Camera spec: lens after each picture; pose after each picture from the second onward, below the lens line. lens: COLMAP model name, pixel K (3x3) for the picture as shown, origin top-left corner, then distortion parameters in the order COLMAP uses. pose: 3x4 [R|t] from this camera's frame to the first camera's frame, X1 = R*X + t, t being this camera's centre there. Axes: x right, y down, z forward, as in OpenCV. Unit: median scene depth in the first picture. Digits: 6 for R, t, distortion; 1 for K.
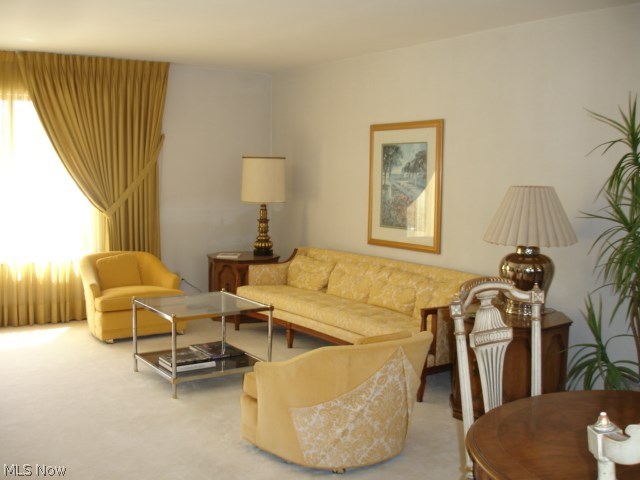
lens RADIAL K [[725.1, 0, 320.0], [0, 725.1, 240.0], [0, 0, 1]] dist [-0.005955, -0.348586]
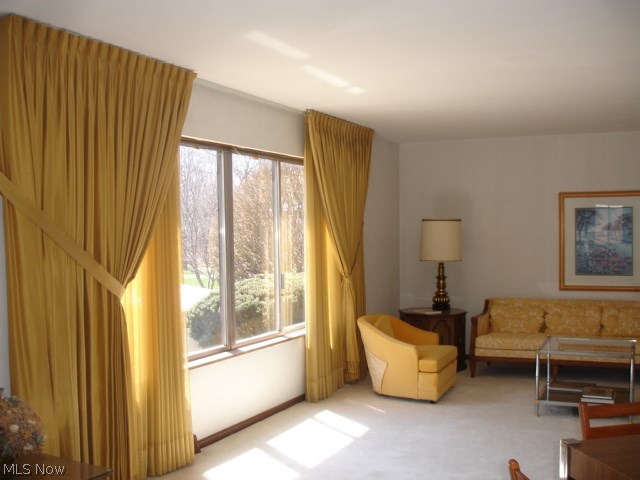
lens RADIAL K [[725.1, 0, 320.0], [0, 725.1, 240.0], [0, 0, 1]] dist [-0.005955, -0.348586]
pose [[0.852536, -0.029840, 0.521816, -0.939455], [0.069885, 0.995912, -0.057226, -0.038989], [-0.517976, 0.085254, 0.851136, 0.187627]]
